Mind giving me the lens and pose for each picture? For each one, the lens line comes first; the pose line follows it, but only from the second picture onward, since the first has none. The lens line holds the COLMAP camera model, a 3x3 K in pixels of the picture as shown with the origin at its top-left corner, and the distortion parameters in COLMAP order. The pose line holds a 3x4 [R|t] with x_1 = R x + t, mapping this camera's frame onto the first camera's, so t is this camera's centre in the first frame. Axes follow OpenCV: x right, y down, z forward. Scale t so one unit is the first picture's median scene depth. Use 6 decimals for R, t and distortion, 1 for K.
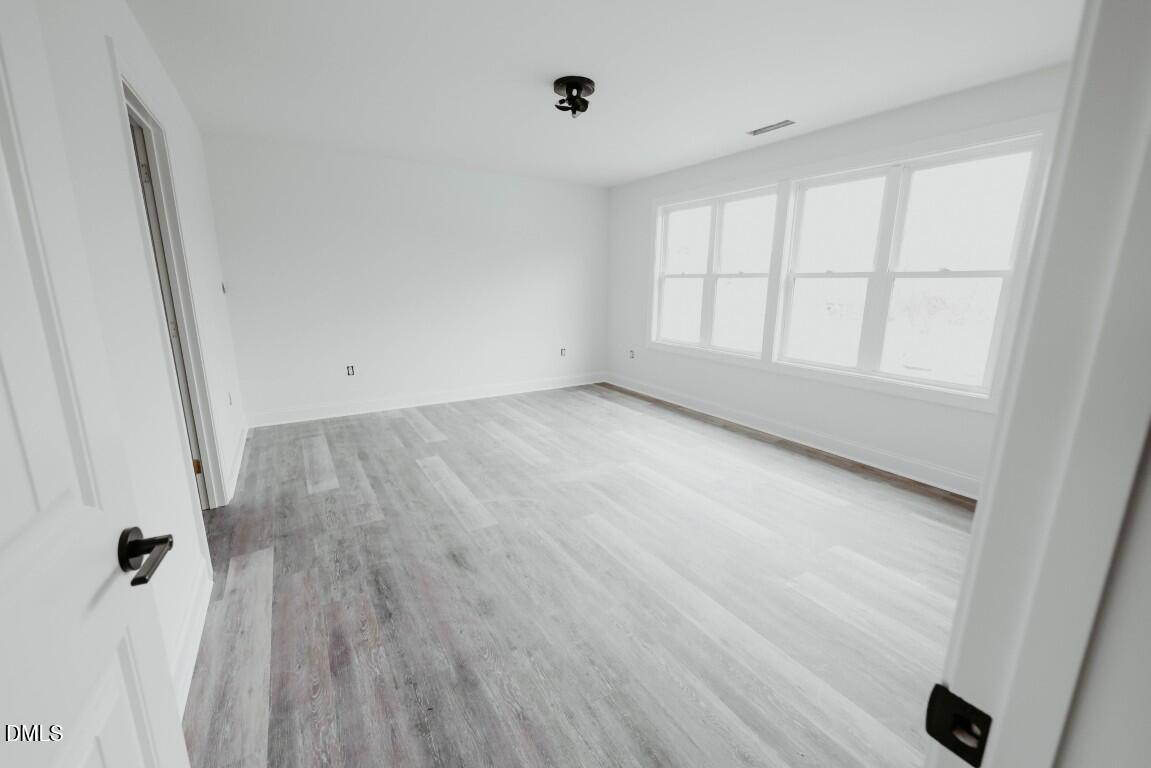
lens RADIAL K [[460.4, 0, 579.0], [0, 460.4, 380.5], [0, 0, 1]] dist [-0.000479, 0.000517]
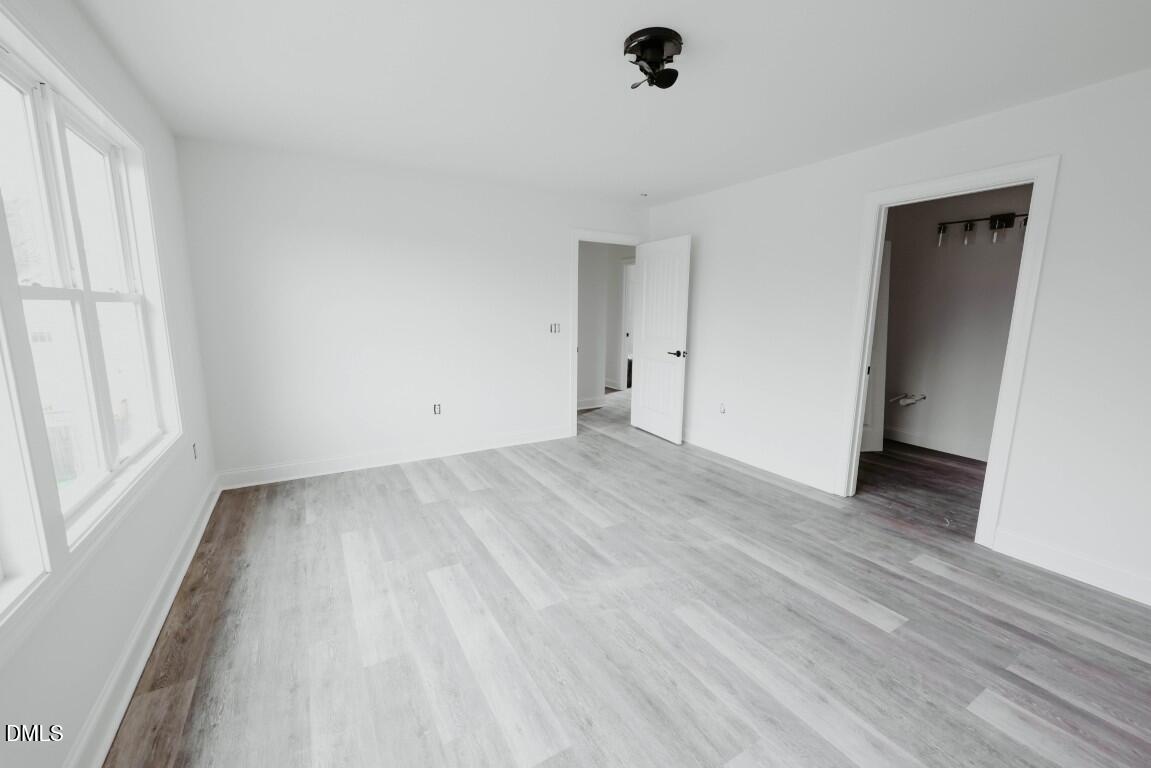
lens RADIAL K [[459.1, 0, 568.2], [0, 459.1, 385.4], [0, 0, 1]] dist [0.002005, 0.000037]
pose [[-0.998719, -0.023099, 0.045018, 0.061778], [-0.004936, 0.929949, 0.367655, -0.328708], [-0.050357, 0.366962, -0.928872, 1.489310]]
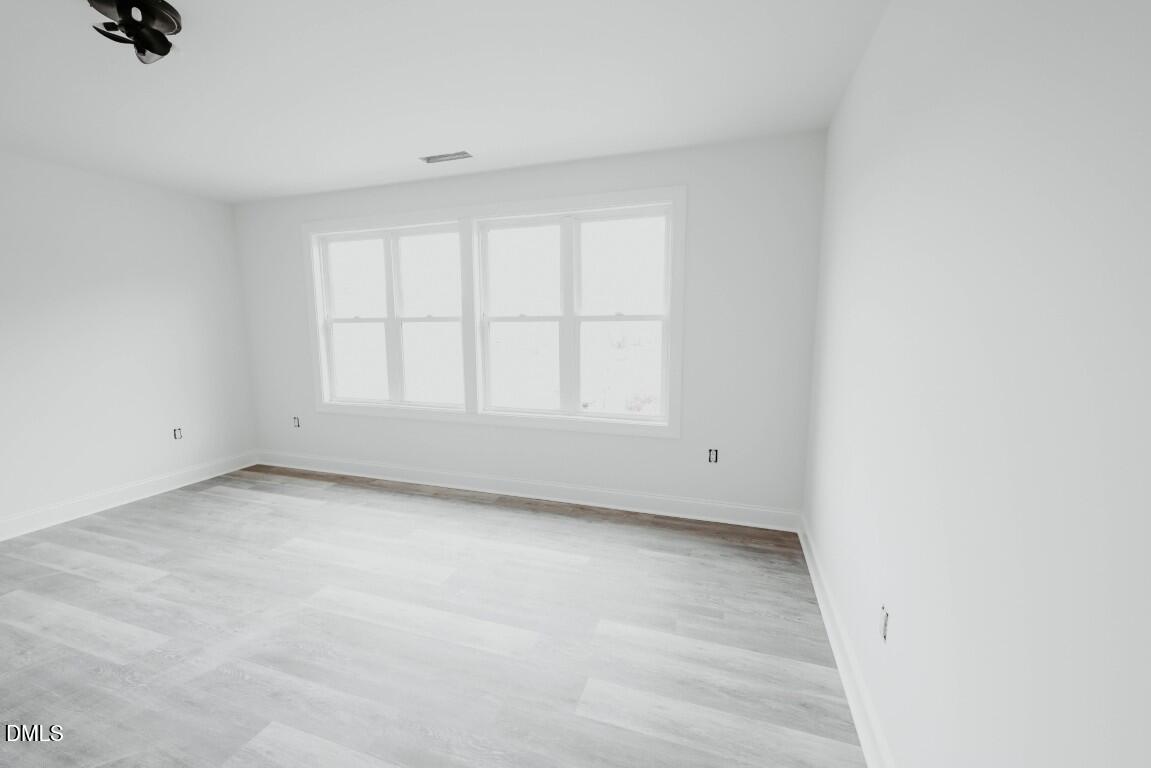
lens RADIAL K [[459.1, 0, 572.3], [0, 459.1, 386.2], [0, 0, 1]] dist [0.002005, 0.000037]
pose [[0.779630, -0.098324, 0.618474, 0.010672], [0.143626, 0.989347, -0.023766, -0.054136], [-0.609548, 0.107358, 0.785446, 0.204043]]
